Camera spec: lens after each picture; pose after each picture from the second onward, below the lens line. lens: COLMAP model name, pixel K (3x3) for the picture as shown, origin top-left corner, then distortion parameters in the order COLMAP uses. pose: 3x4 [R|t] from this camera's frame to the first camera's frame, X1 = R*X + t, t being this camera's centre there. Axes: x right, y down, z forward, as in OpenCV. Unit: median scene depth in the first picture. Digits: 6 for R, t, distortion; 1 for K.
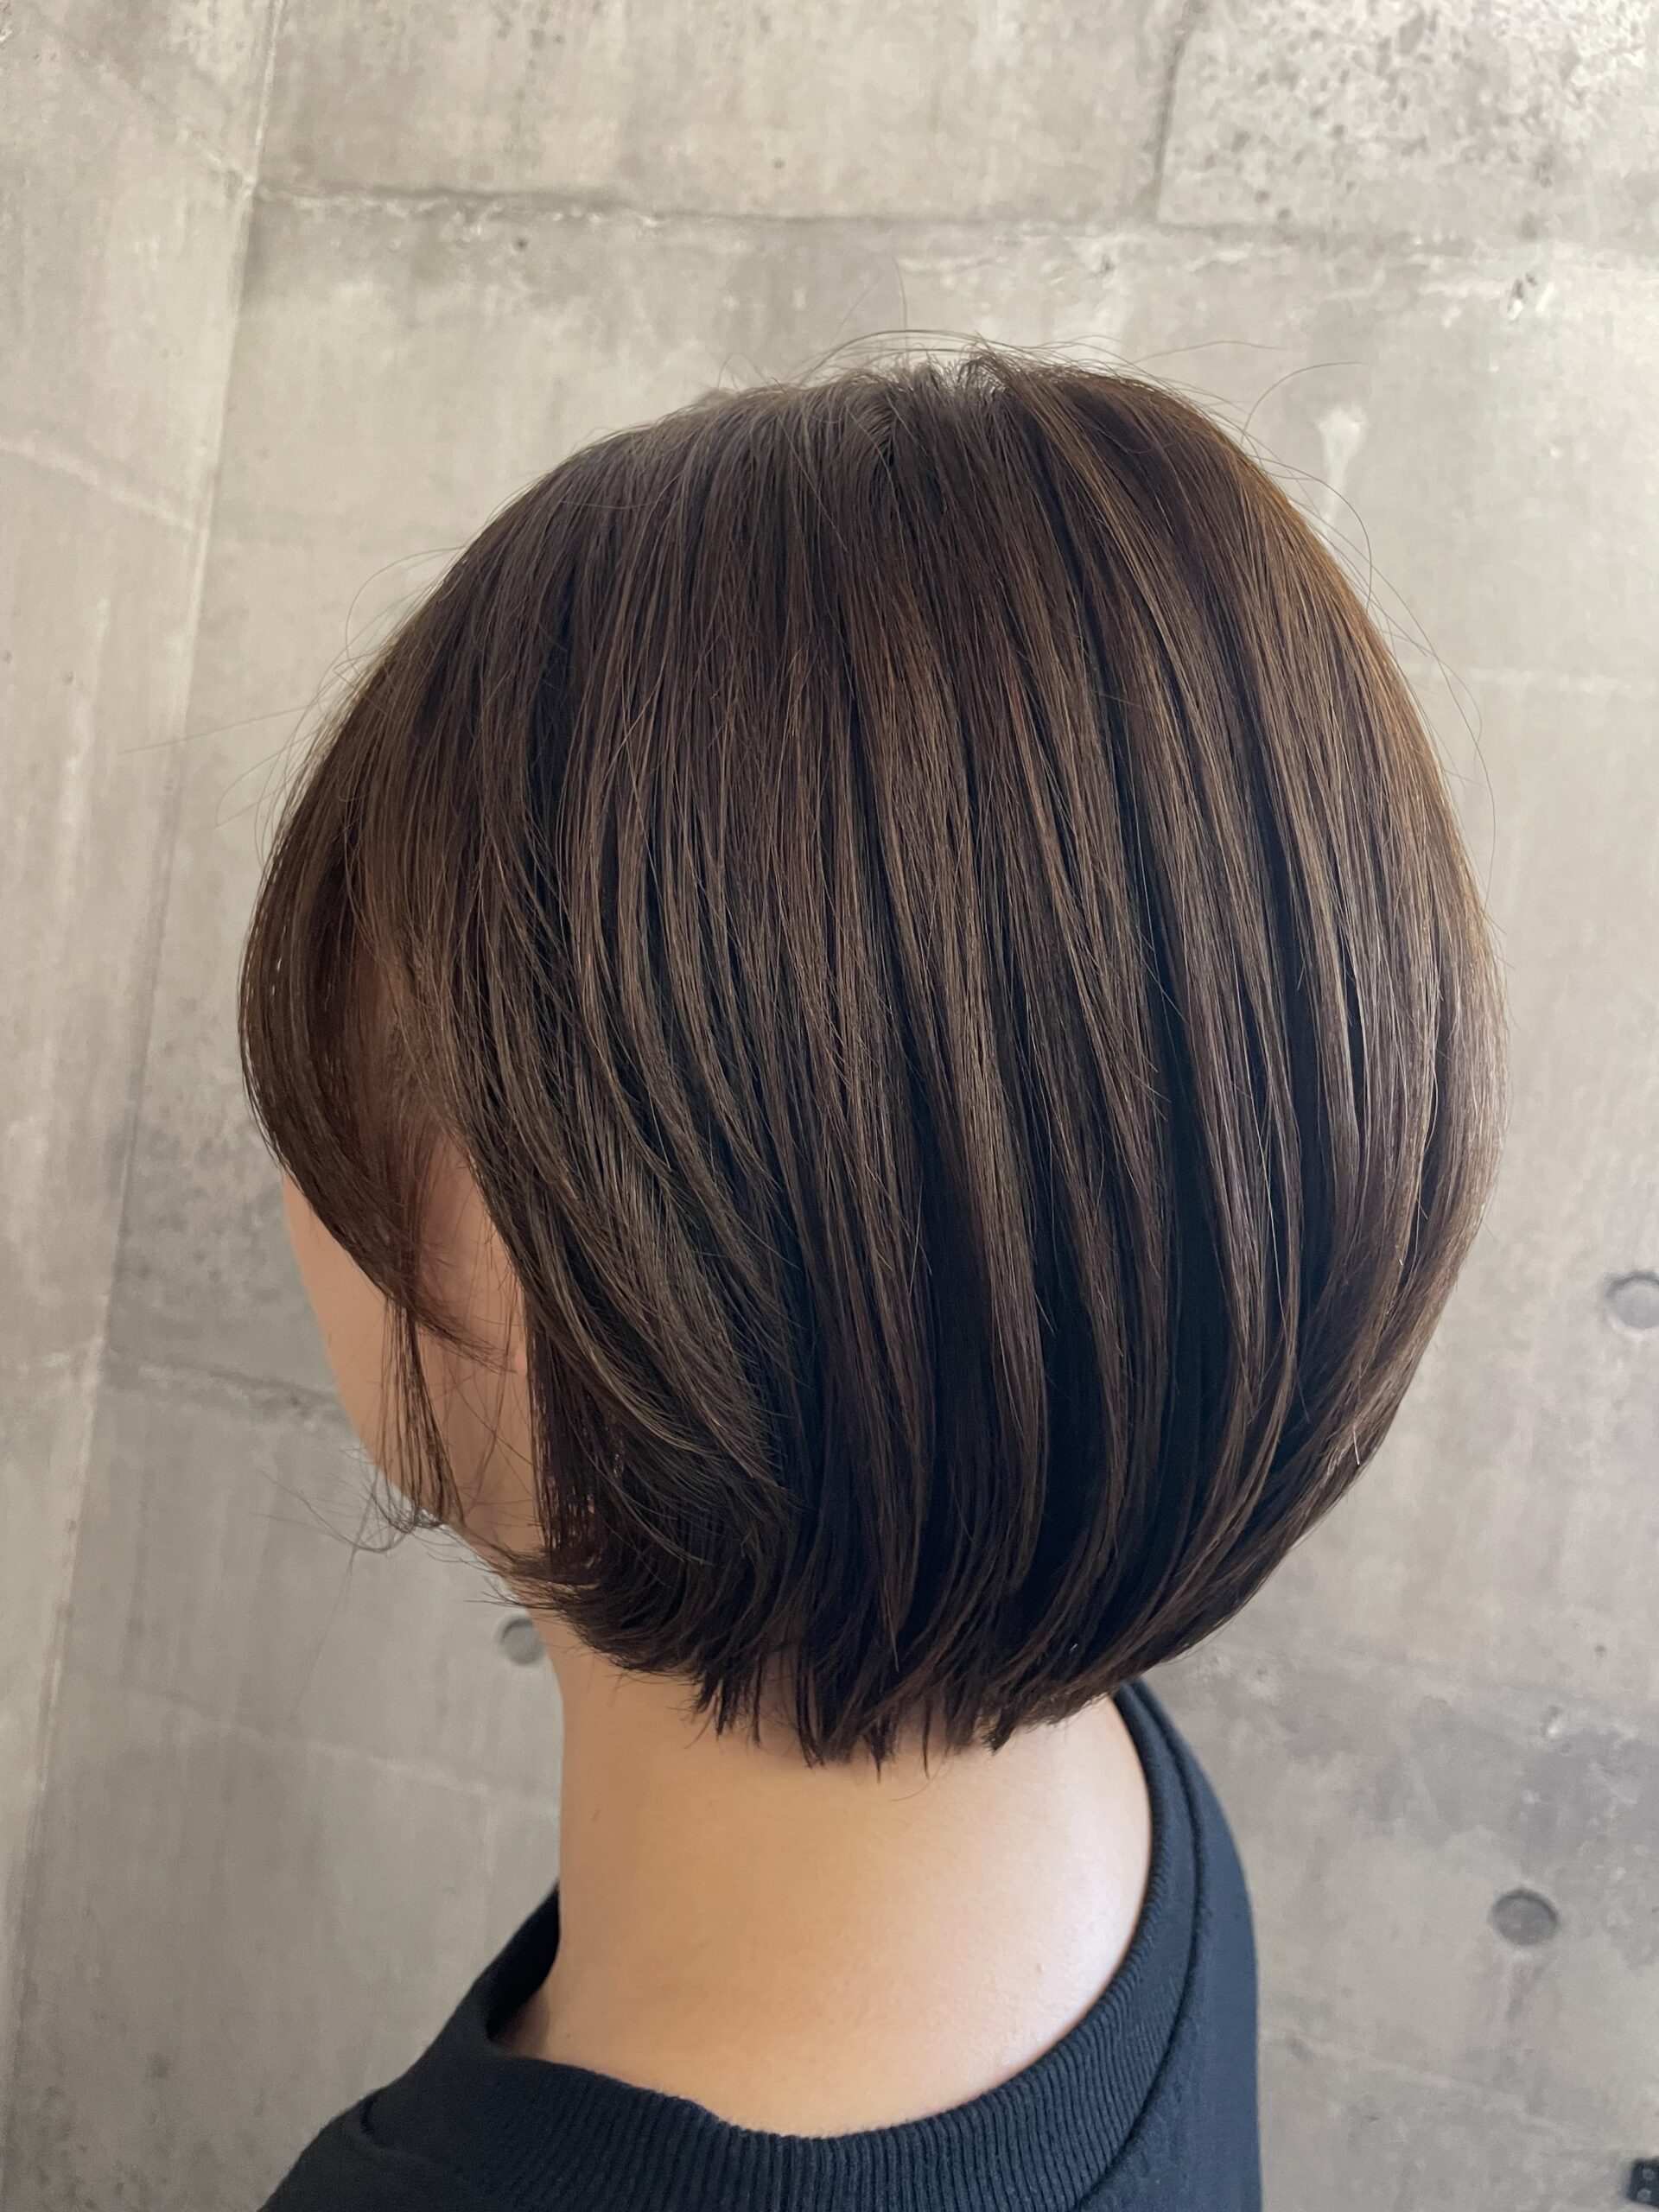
lens RADIAL K [[1703.6, 0, 828.3], [0, 1703.6, 1094.0], [0, 0, 1]] dist [0.078386, -0.123058]
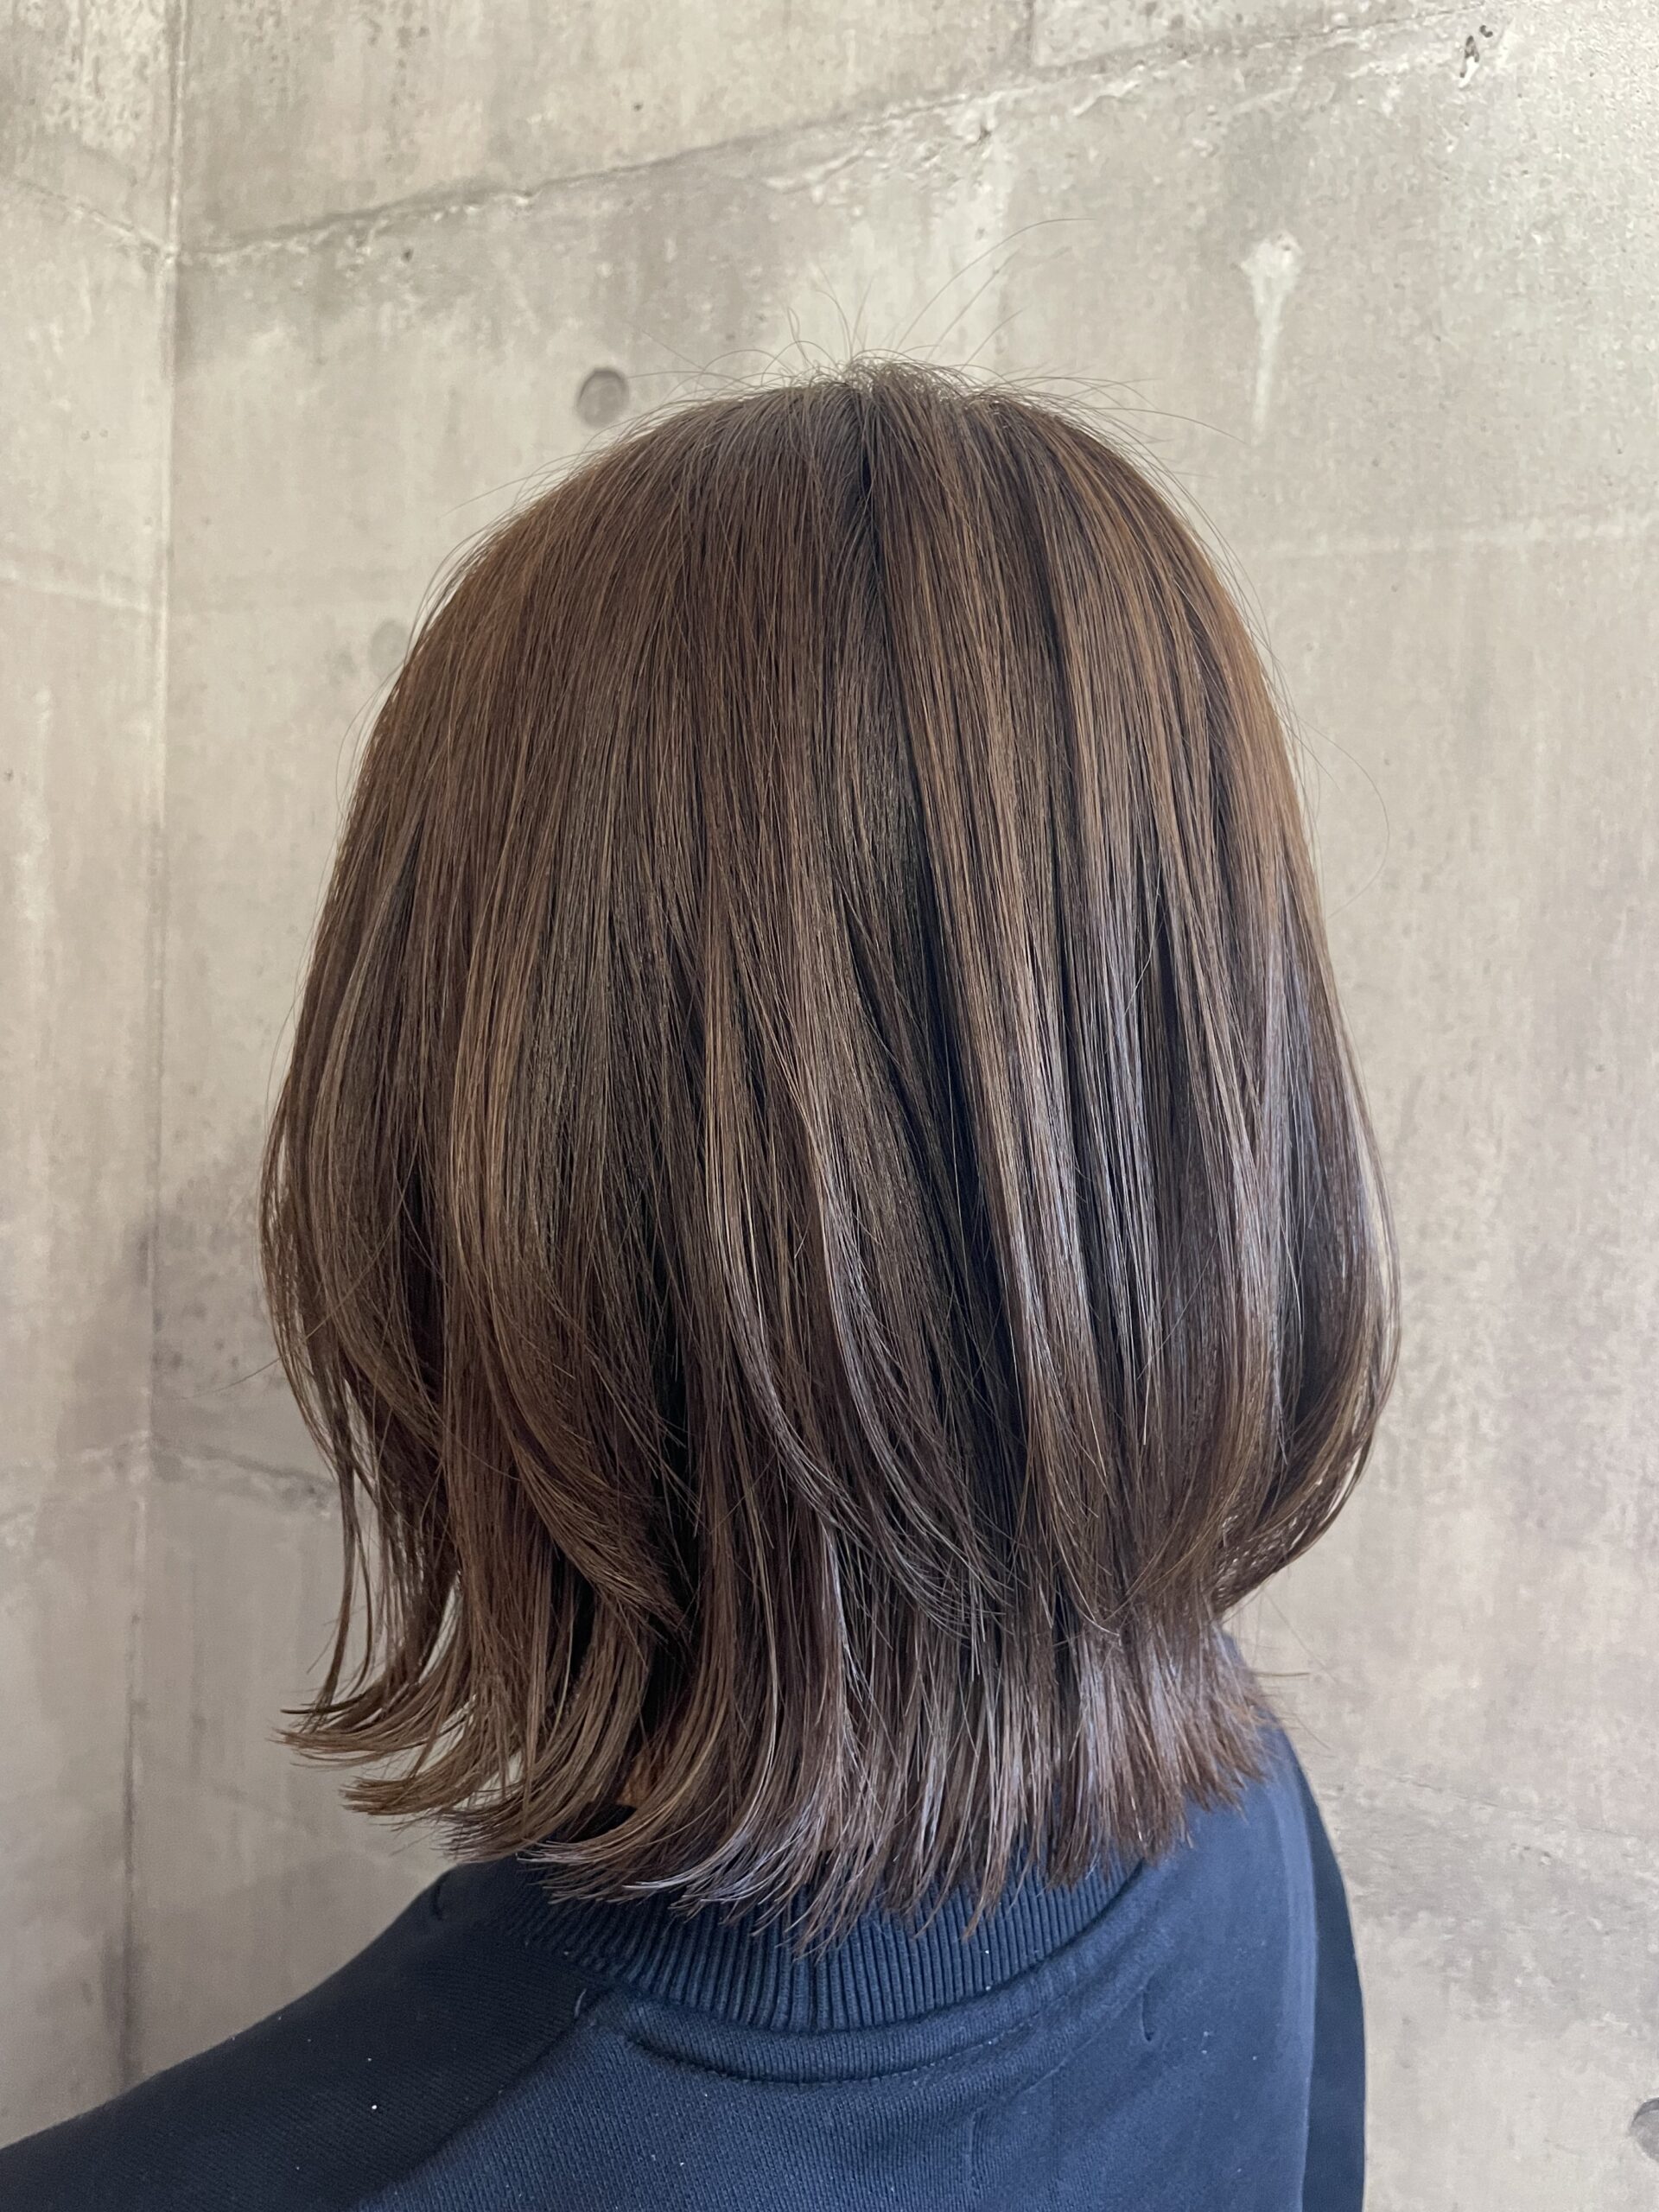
lens RADIAL K [[1703.6, 0, 818.4], [0, 1703.6, 1100.8], [0, 0, 1]] dist [0.078386, -0.123058]
pose [[0.964273, -0.081472, -0.252073, 0.257728], [0.078515, 0.996675, -0.021783, 0.005125], [0.253009, 0.001214, 0.967463, 0.160636]]
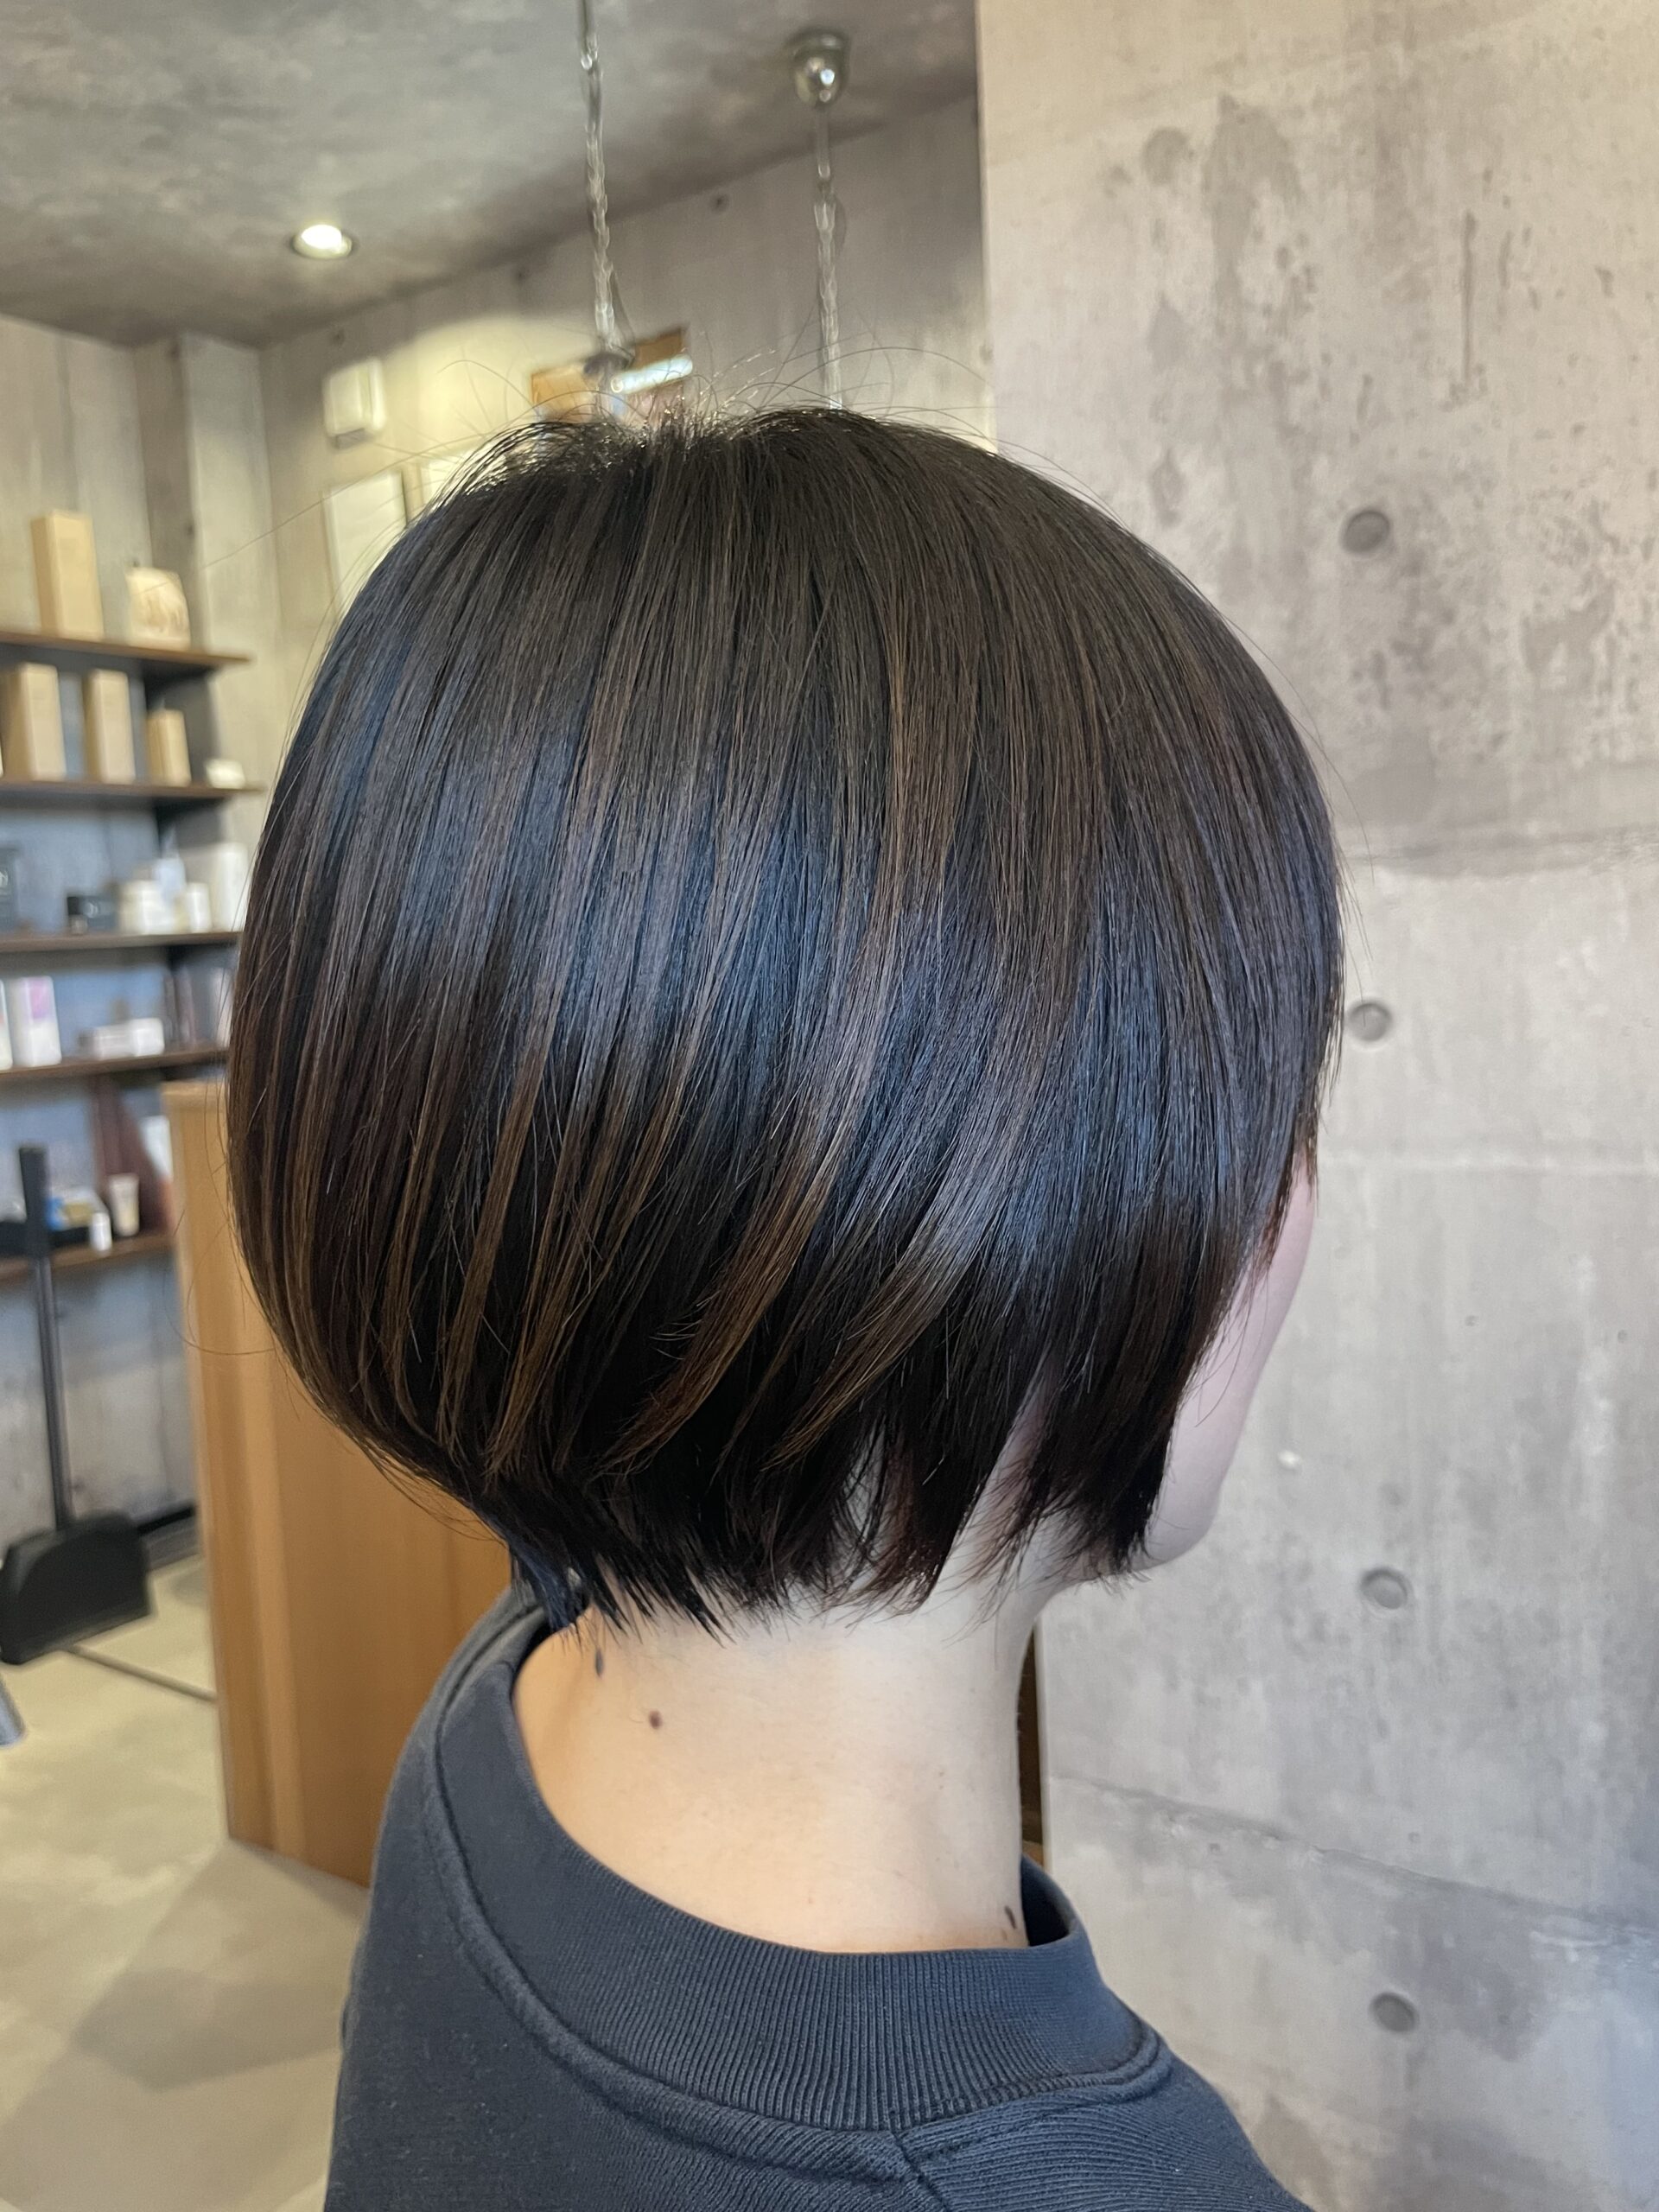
lens RADIAL K [[1703.6, 0, 839.8], [0, 1703.6, 1077.2], [0, 0, 1]] dist [0.078386, -0.123058]
pose [[0.924550, -0.168804, -0.341633, -0.132710], [0.171944, 0.984876, -0.021310, 0.355399], [0.340064, -0.039040, 0.939592, -0.217374]]
